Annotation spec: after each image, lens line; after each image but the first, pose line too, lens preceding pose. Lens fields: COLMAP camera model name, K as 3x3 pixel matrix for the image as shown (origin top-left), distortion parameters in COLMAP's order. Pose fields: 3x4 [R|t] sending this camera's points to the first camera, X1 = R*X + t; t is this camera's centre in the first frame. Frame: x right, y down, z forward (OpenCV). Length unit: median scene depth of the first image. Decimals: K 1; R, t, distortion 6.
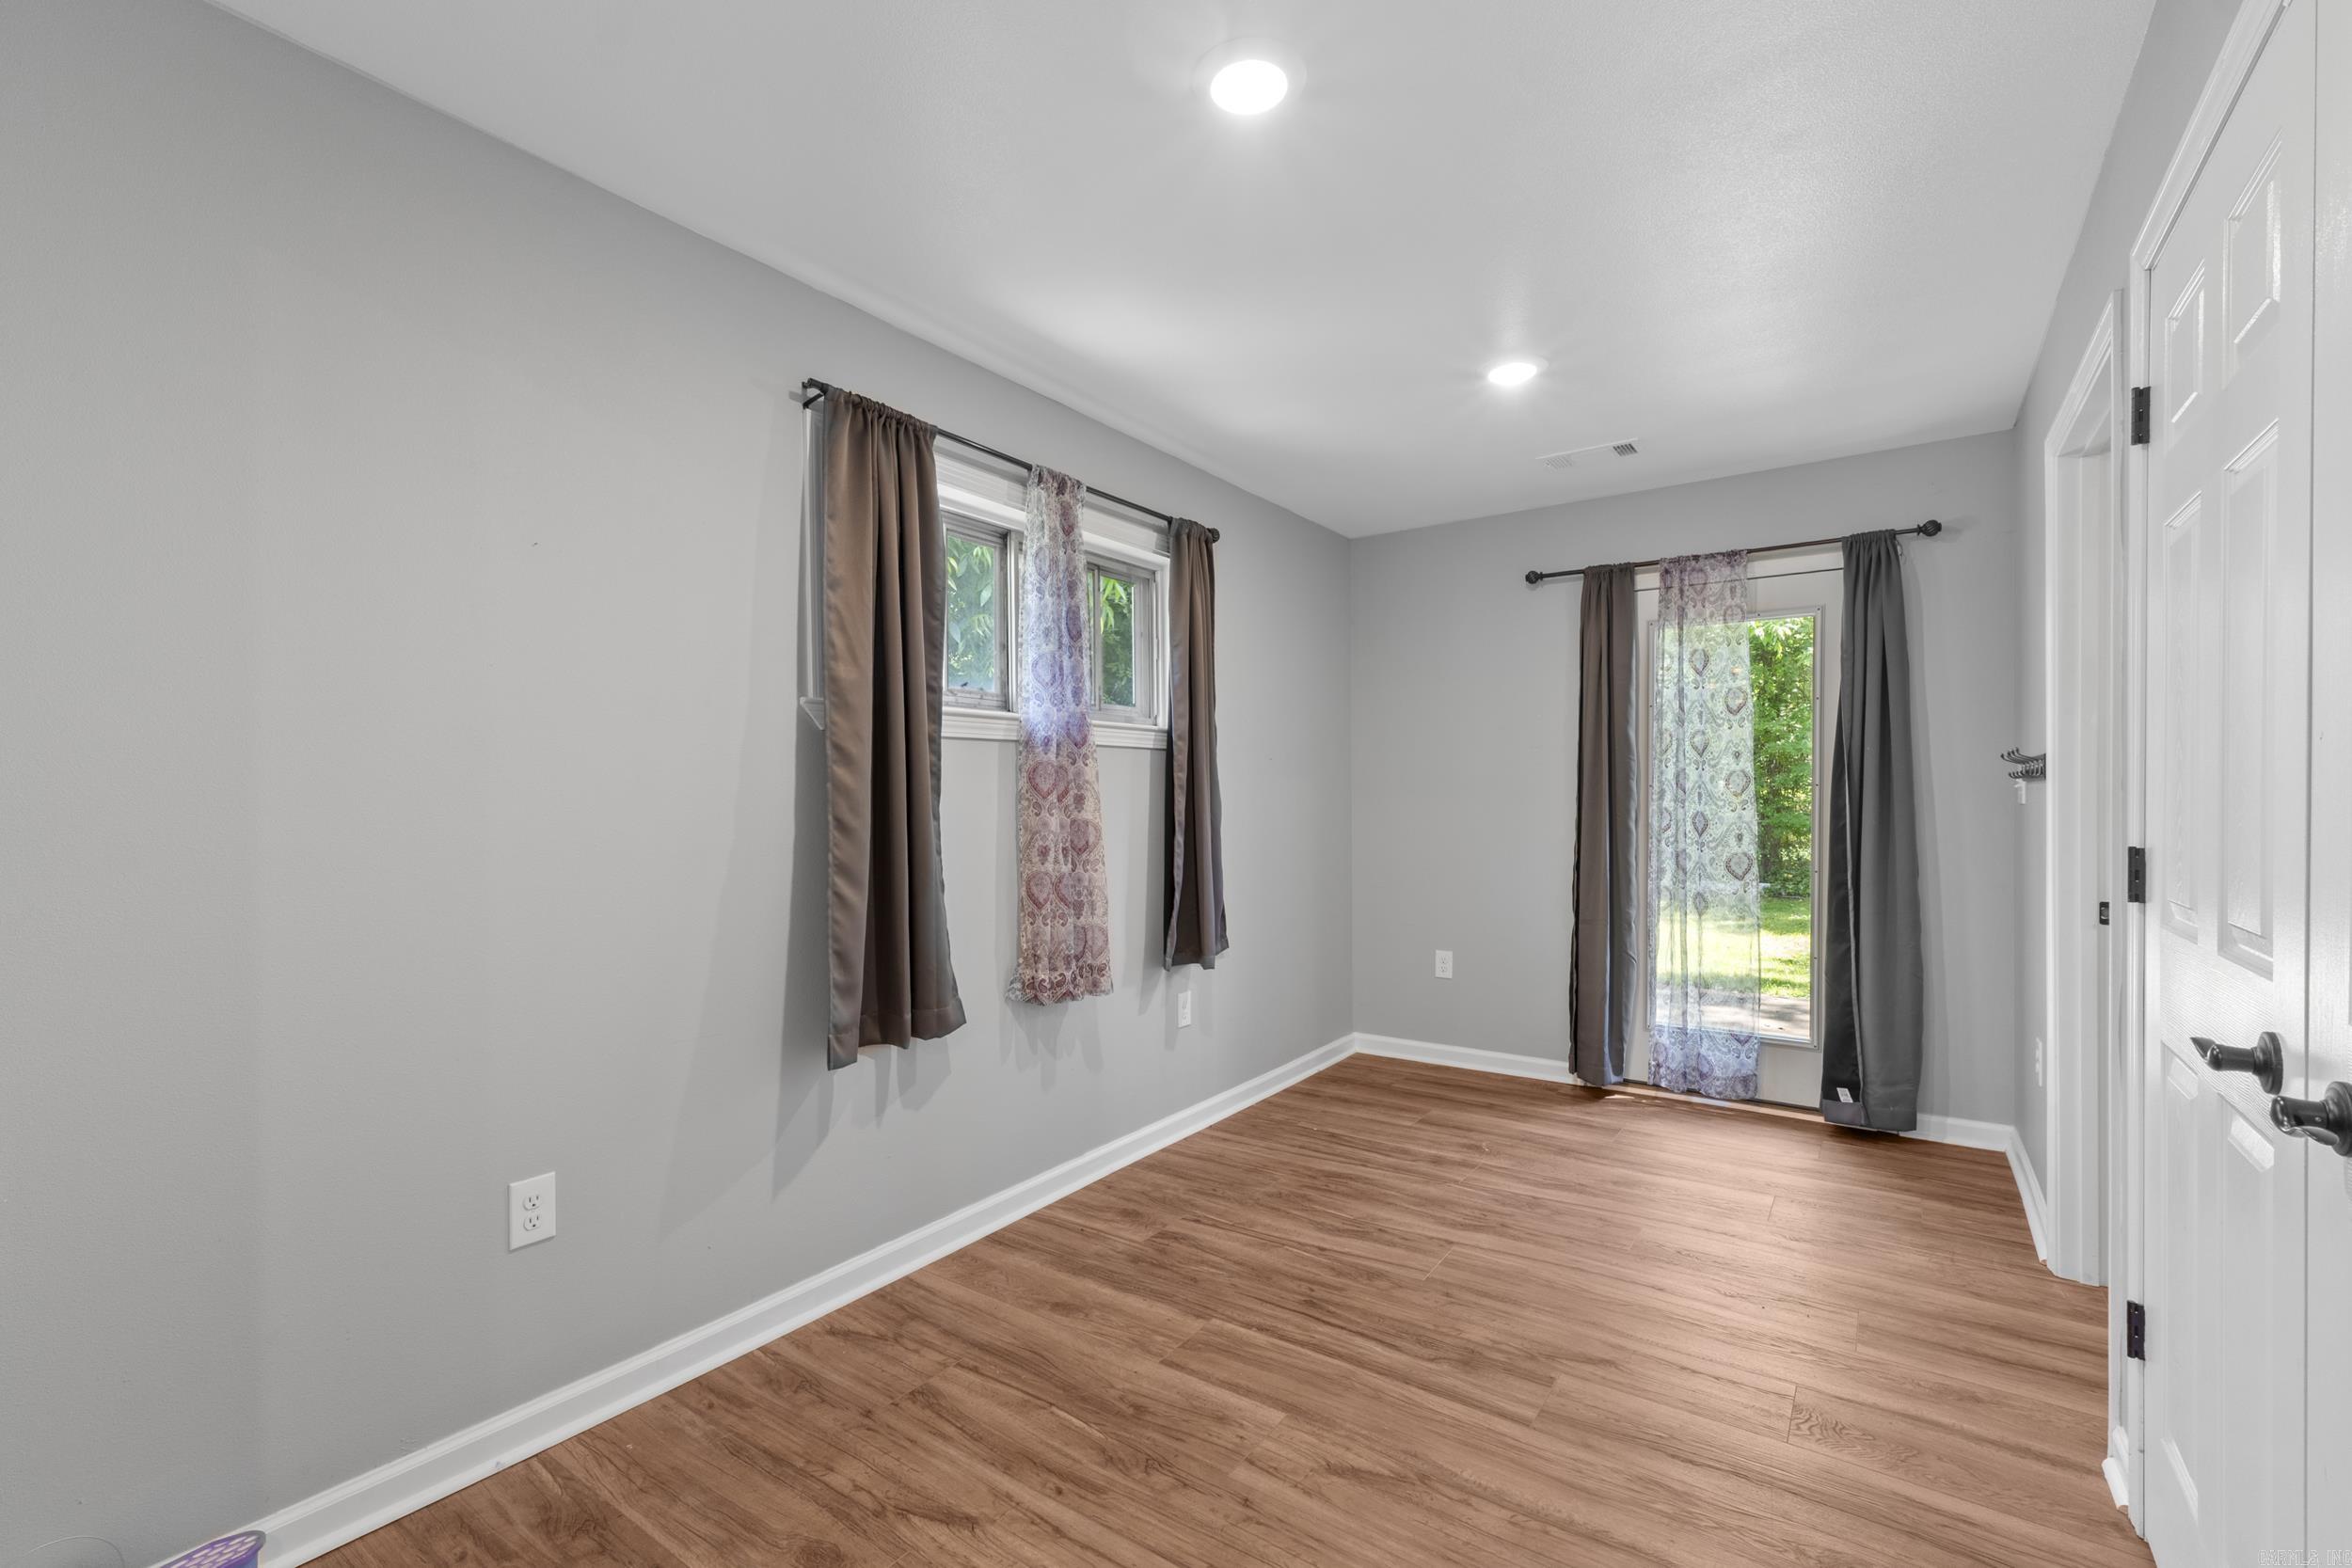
lens RADIAL K [[996.6, 0, 1173.0], [0, 996.6, 800.5], [0, 0, 1]] dist [0.003901, -0.000244]
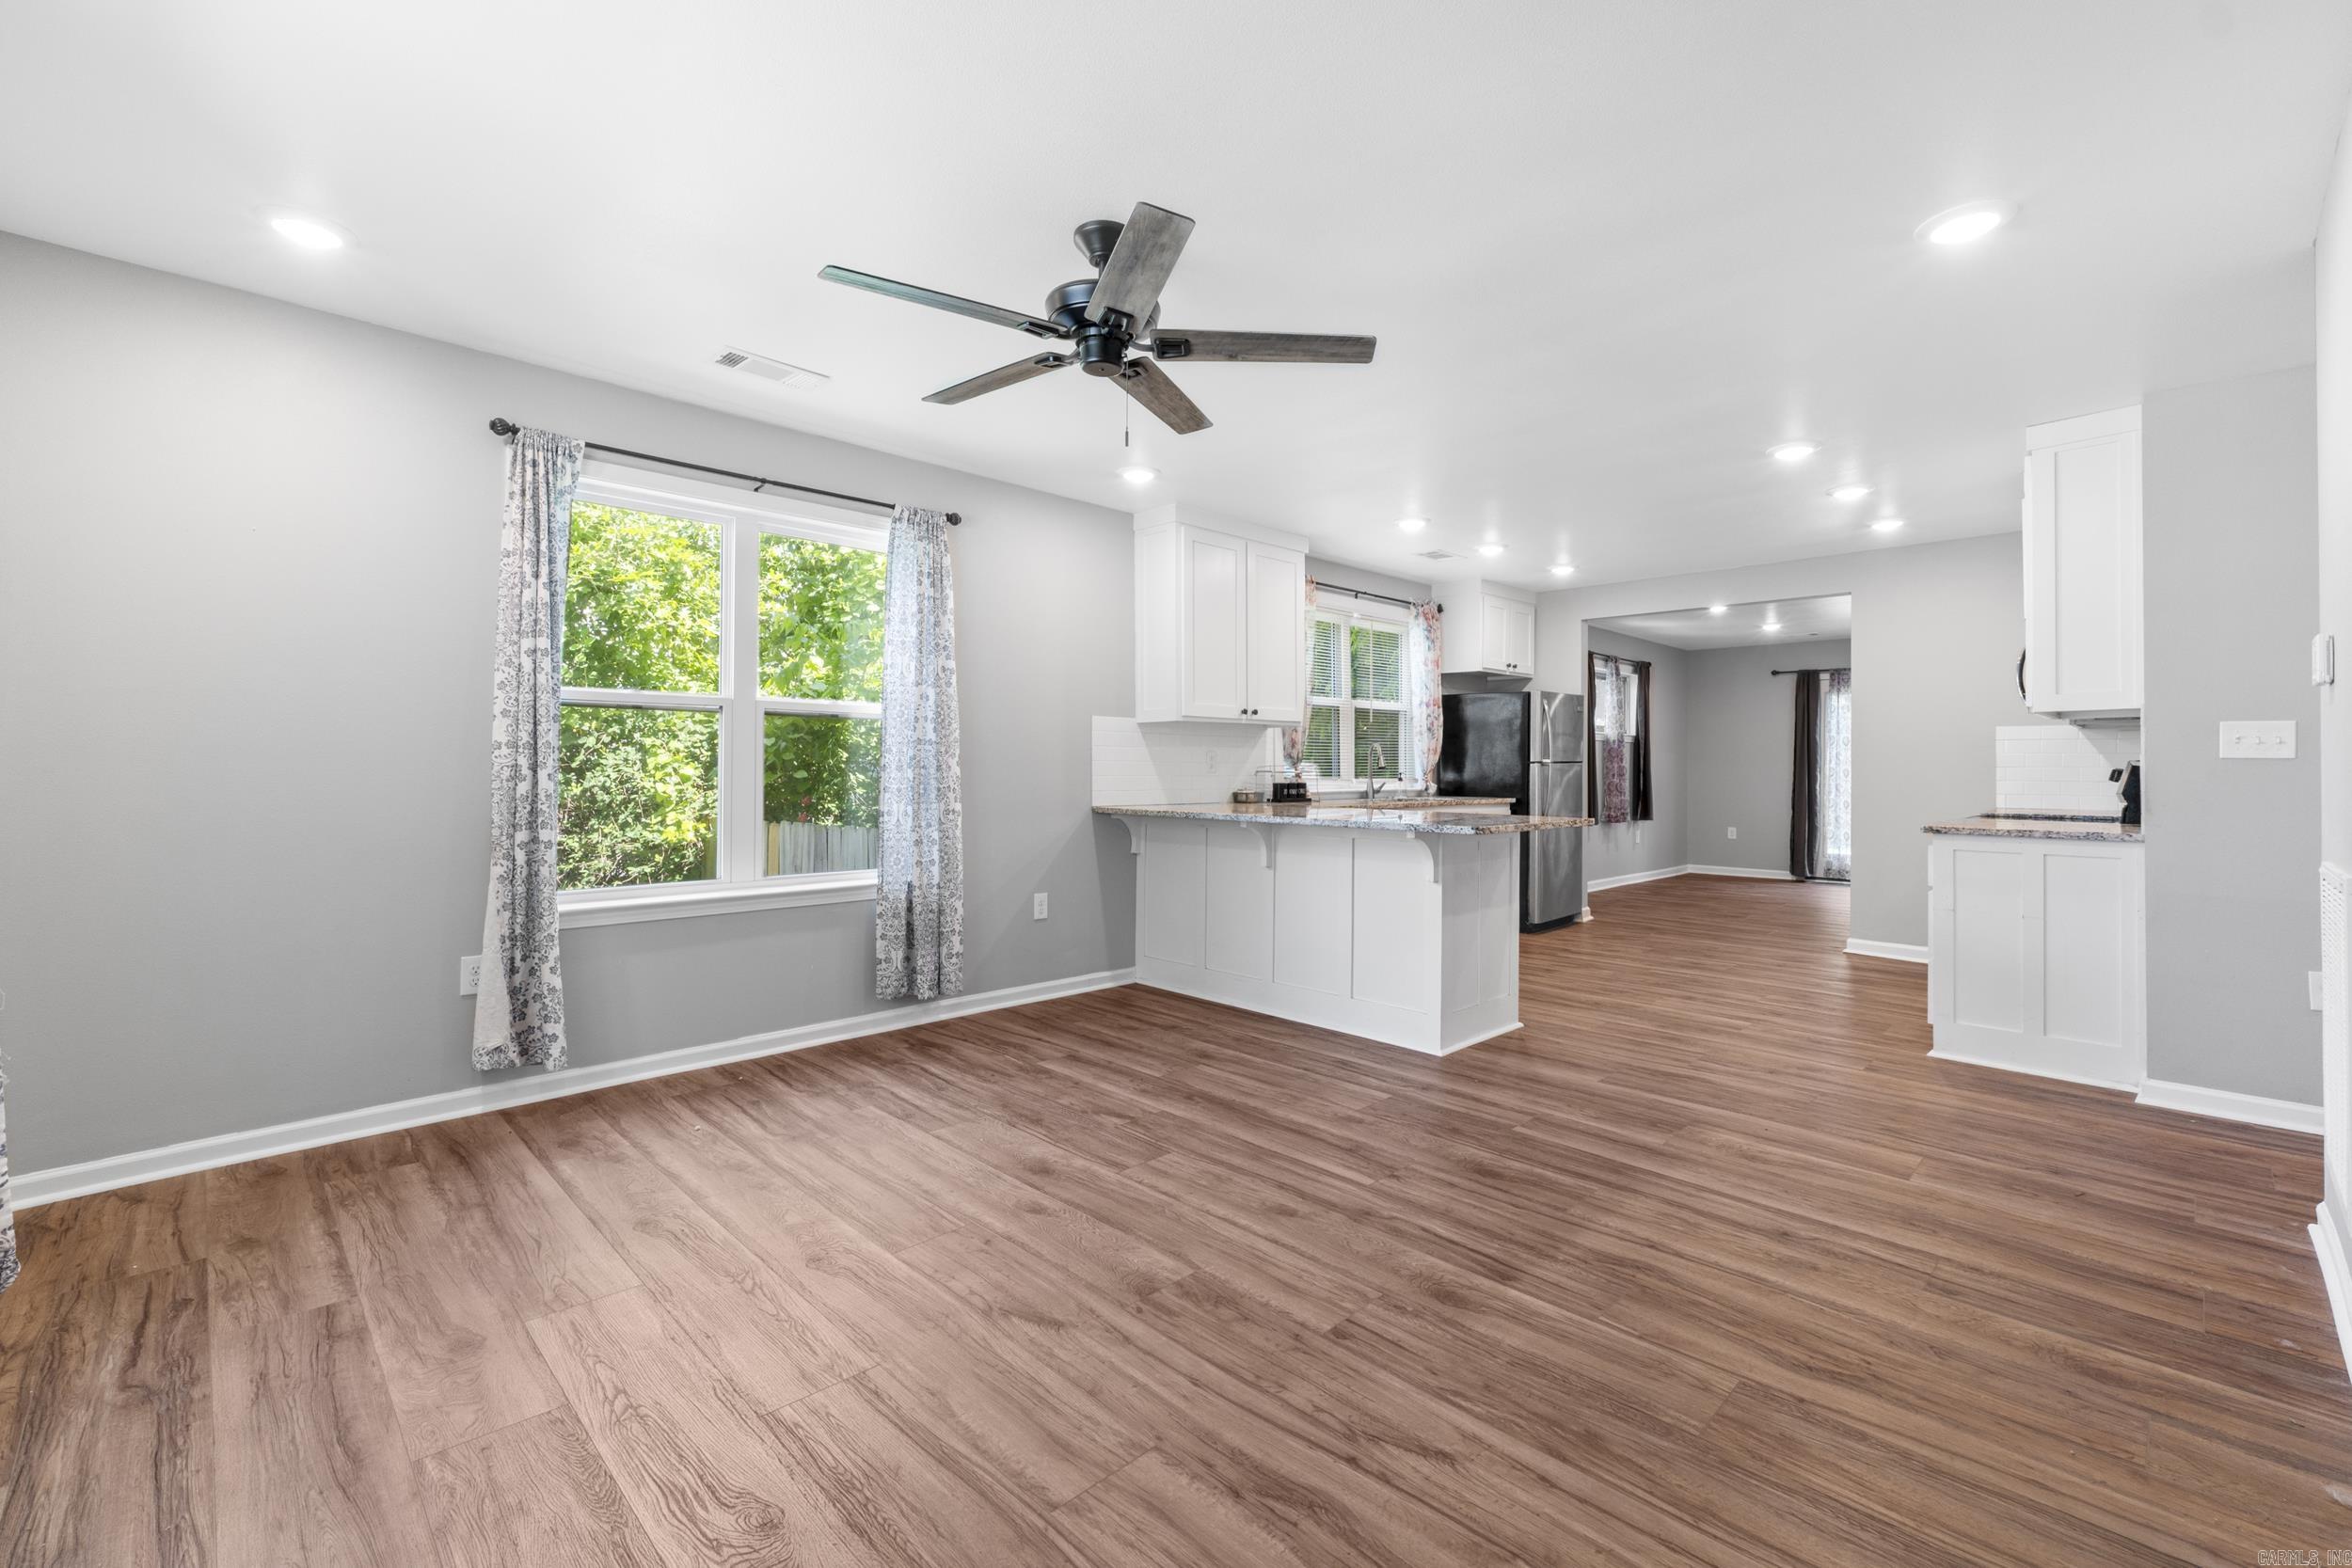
lens RADIAL K [[996.6, 0, 1184.8], [0, 996.6, 766.9], [0, 0, 1]] dist [0.003901, -0.000244]
pose [[0.985676, 0.010066, -0.168348, -0.931091], [-0.012149, 0.999862, -0.011346, 0.076384], [0.168211, 0.013228, 0.985662, -2.363431]]
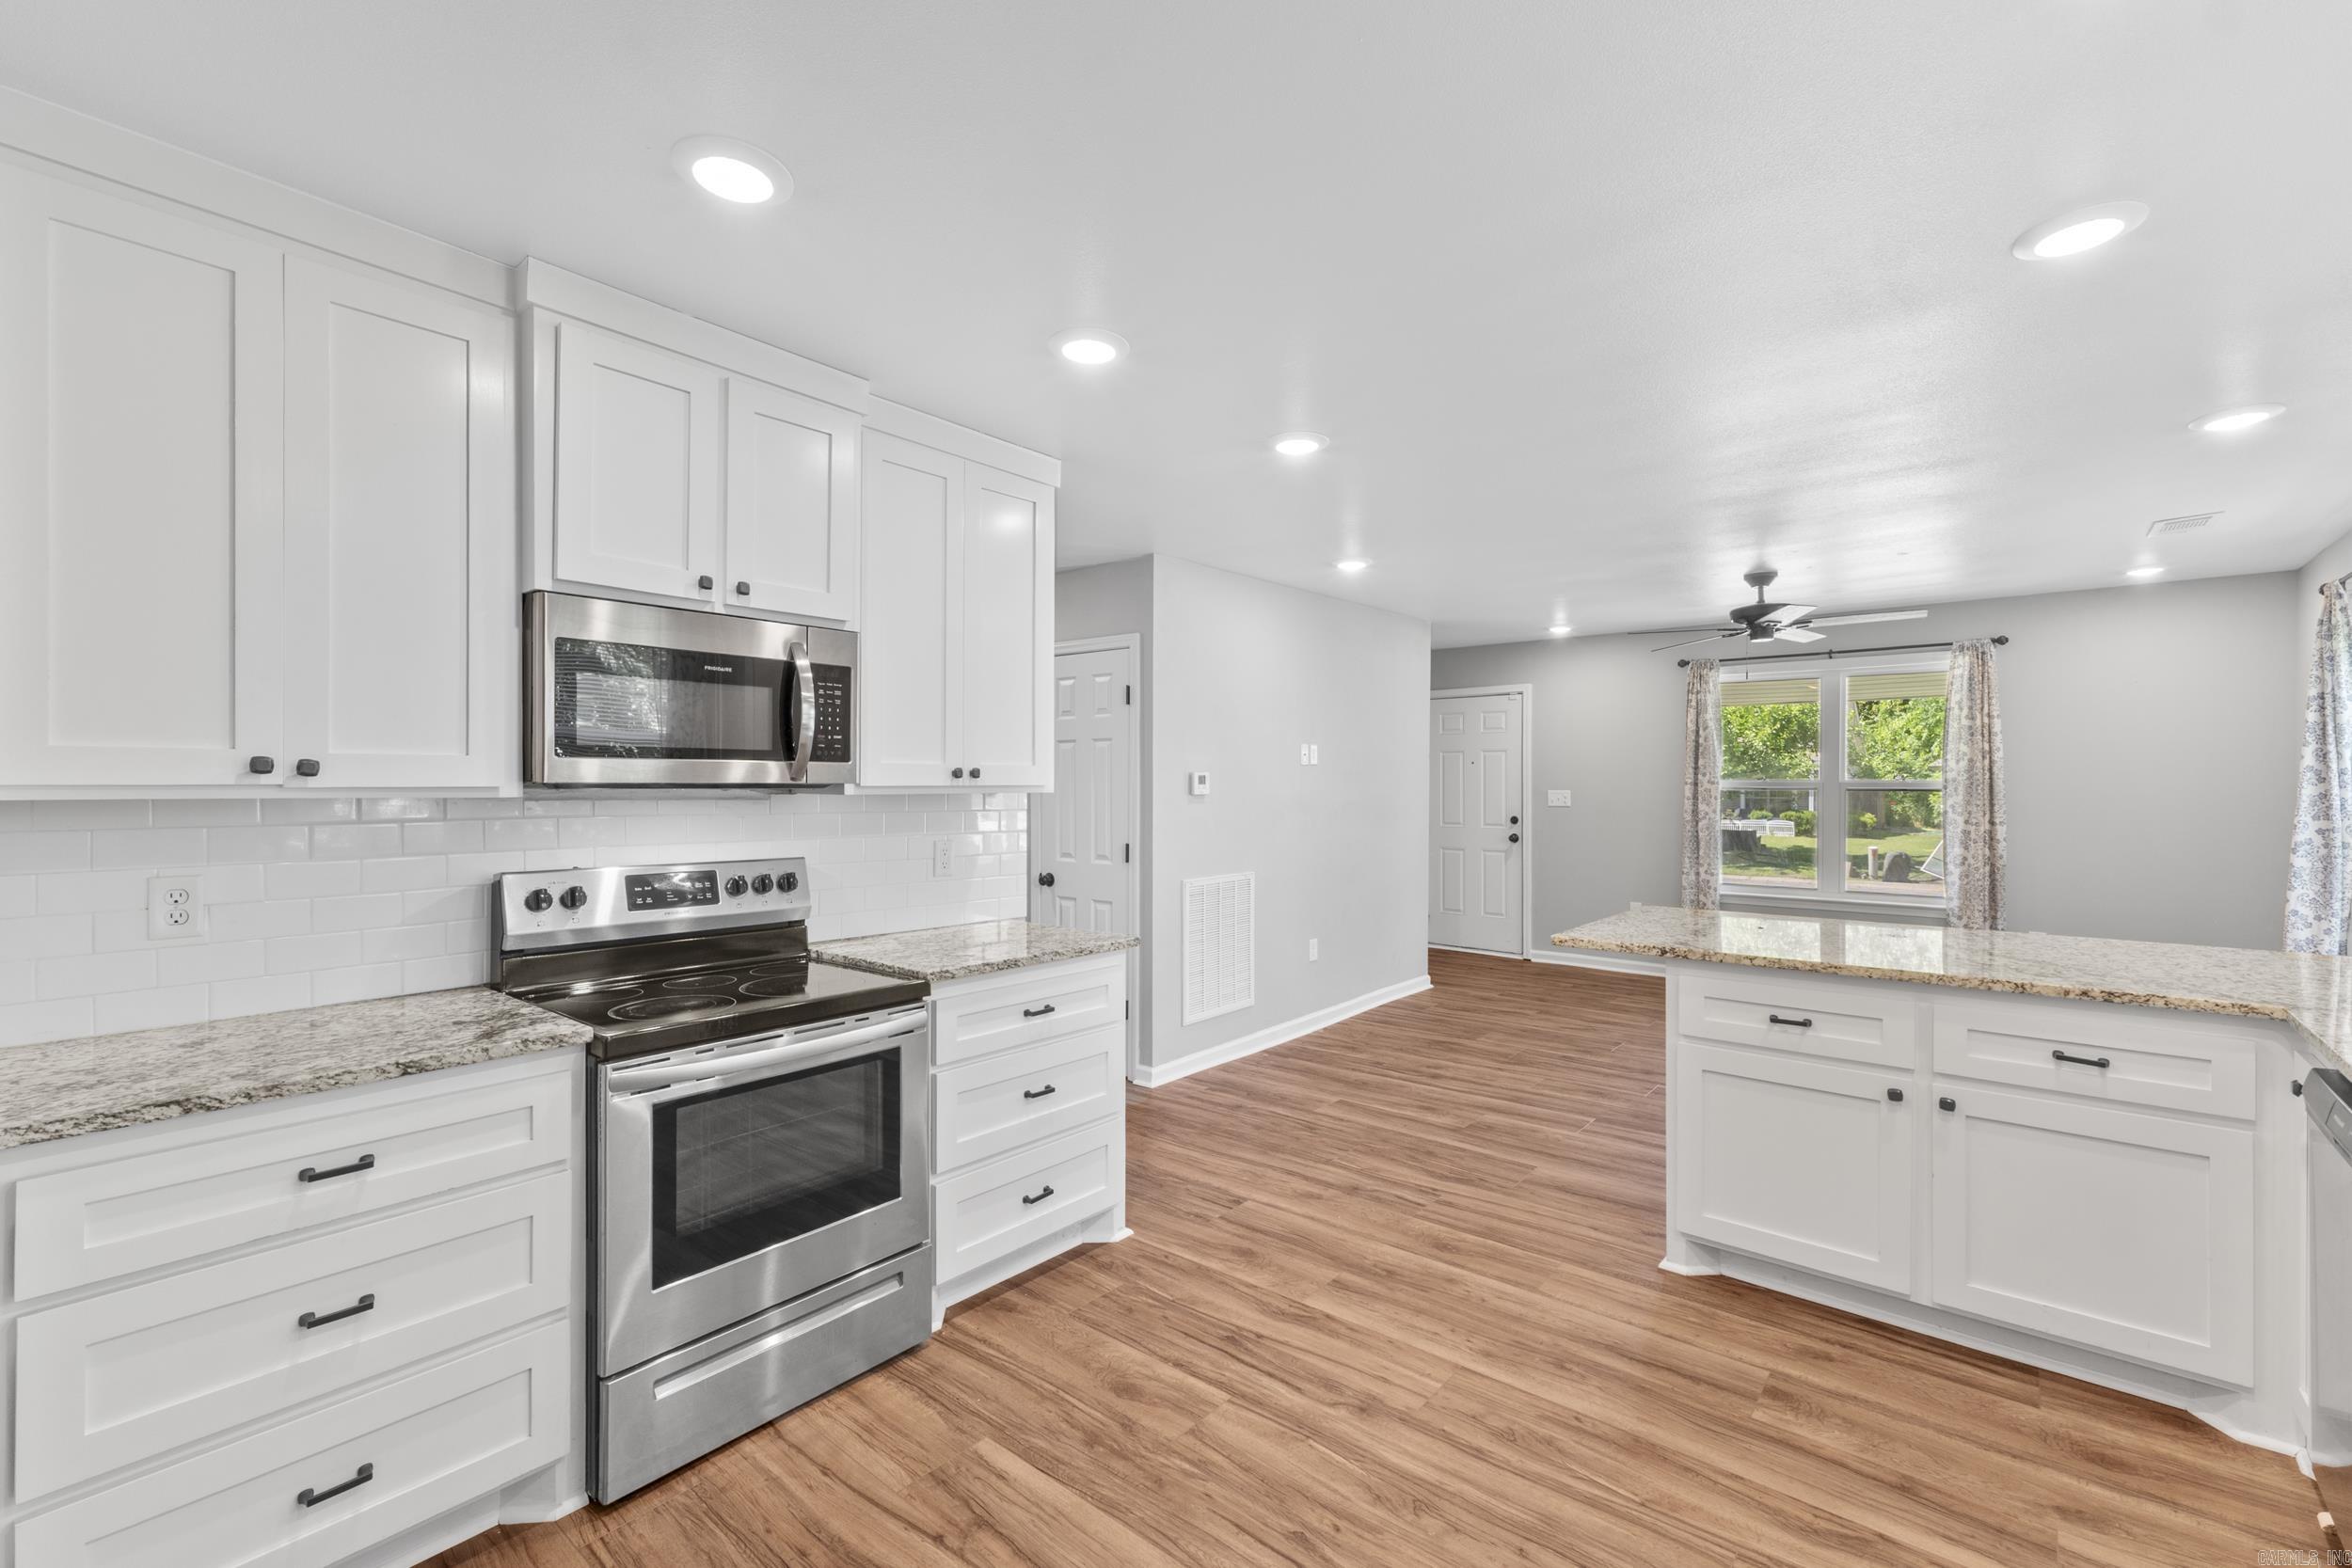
lens RADIAL K [[996.6, 0, 1179.2], [0, 996.6, 792.7], [0, 0, 1]] dist [0.003901, -0.000244]
pose [[-0.996481, 0.006100, 0.083601, -0.301311], [0.007859, 0.999754, 0.020728, -0.044175], [-0.083454, 0.021312, -0.996284, 0.178988]]
